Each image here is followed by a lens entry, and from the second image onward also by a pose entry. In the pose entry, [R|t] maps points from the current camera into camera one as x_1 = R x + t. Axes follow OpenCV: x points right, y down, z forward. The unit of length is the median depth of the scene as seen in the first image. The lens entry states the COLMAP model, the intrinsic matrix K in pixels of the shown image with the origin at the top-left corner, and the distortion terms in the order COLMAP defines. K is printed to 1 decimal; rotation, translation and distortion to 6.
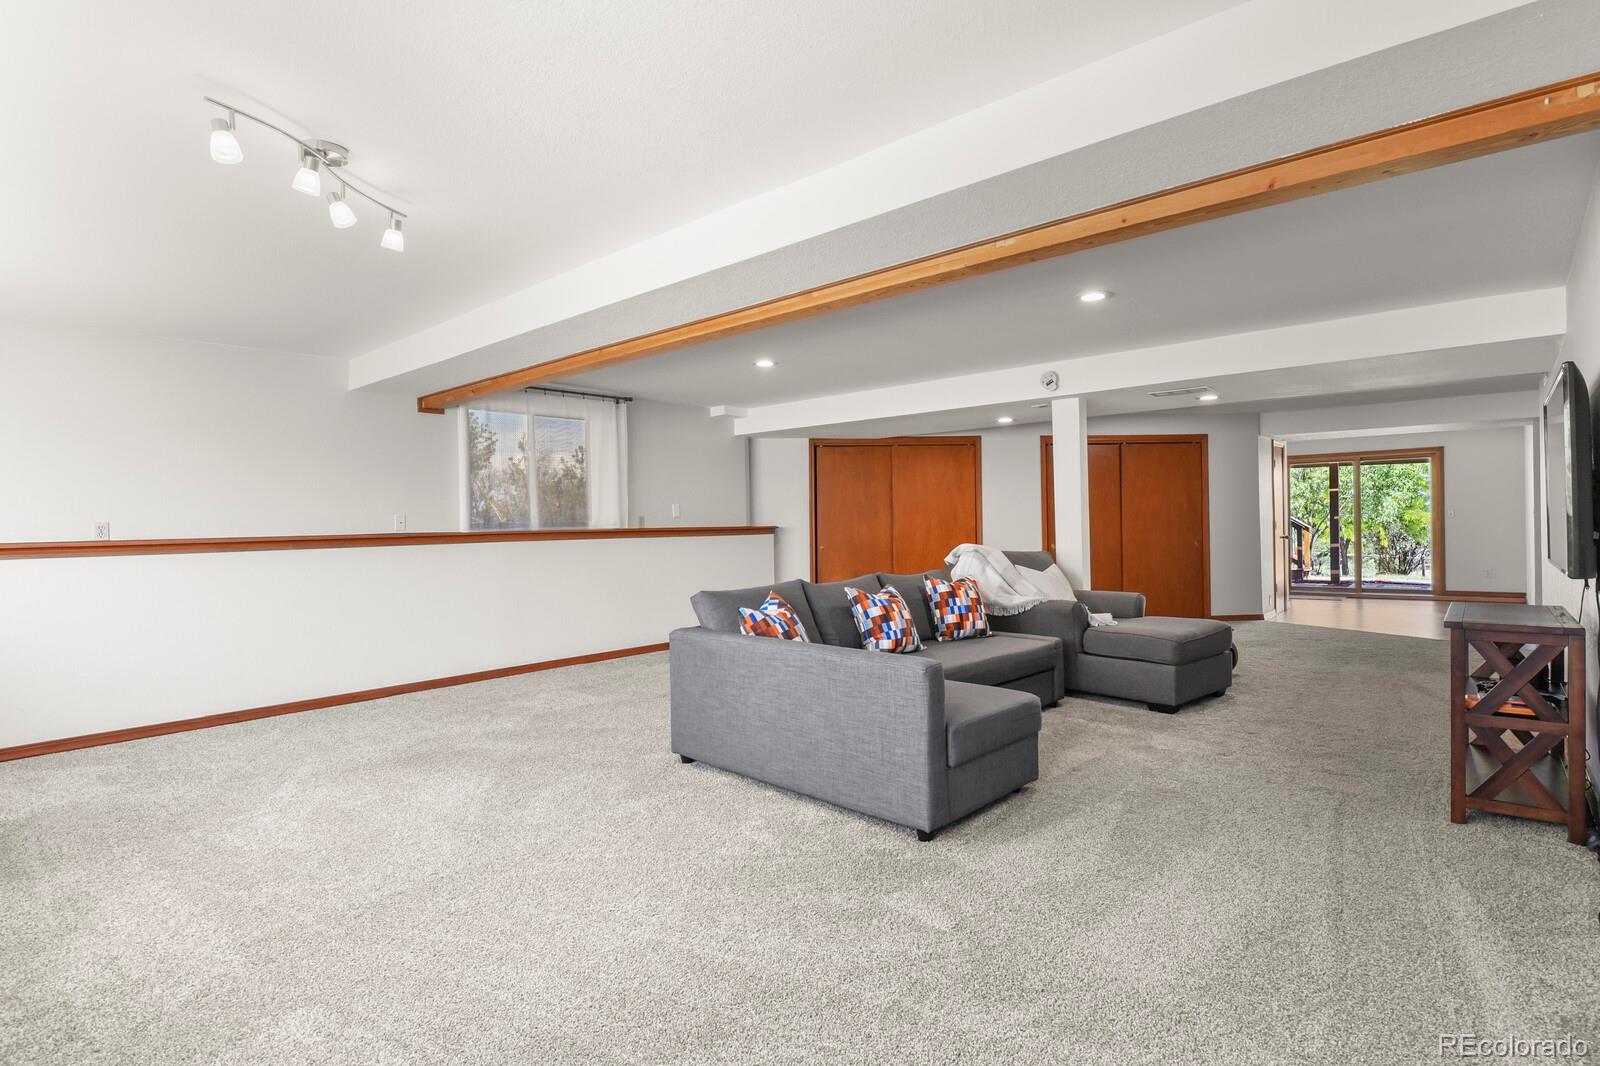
lens RADIAL K [[780.9, 0, 798.0], [0, 780.9, 531.8], [0, 0, 1]] dist [-0.006087, -0.004320]
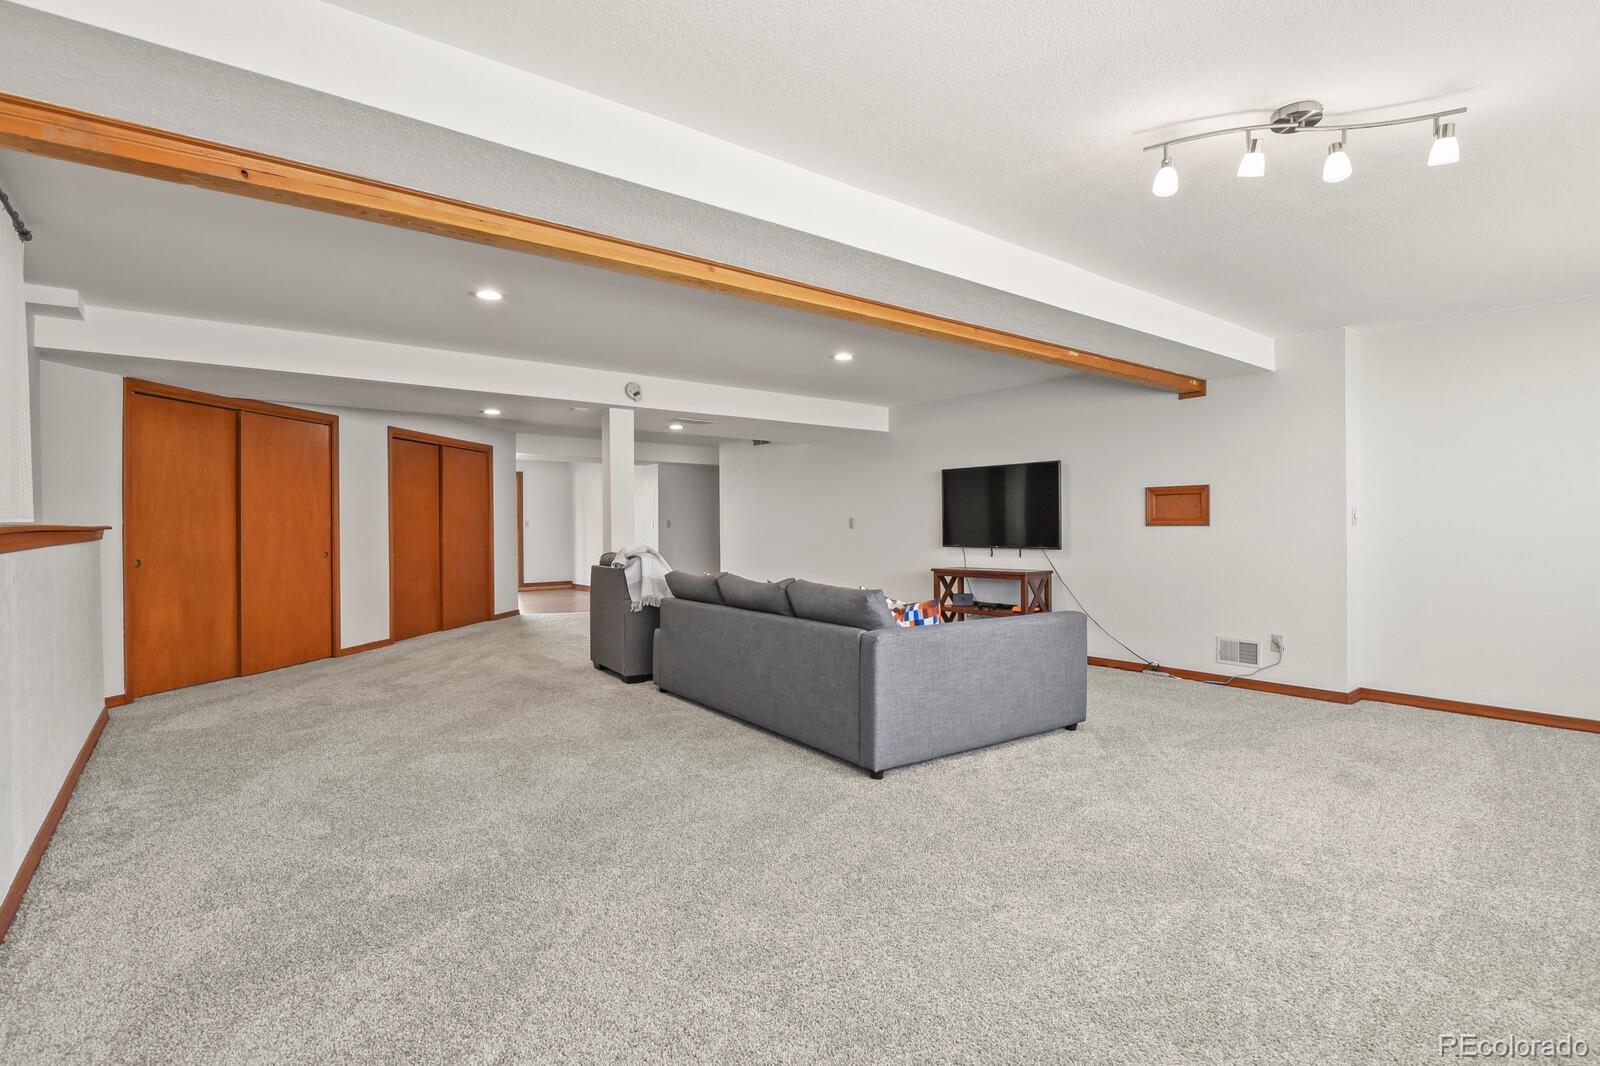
lens RADIAL K [[780.9, 0, 797.3], [0, 780.9, 527.9], [0, 0, 1]] dist [-0.006087, -0.004320]
pose [[0.172495, 0.006729, 0.984987, -0.515723], [0.011370, 0.999896, -0.008822, 0.003401], [-0.984945, 0.012722, 0.172401, 0.453256]]
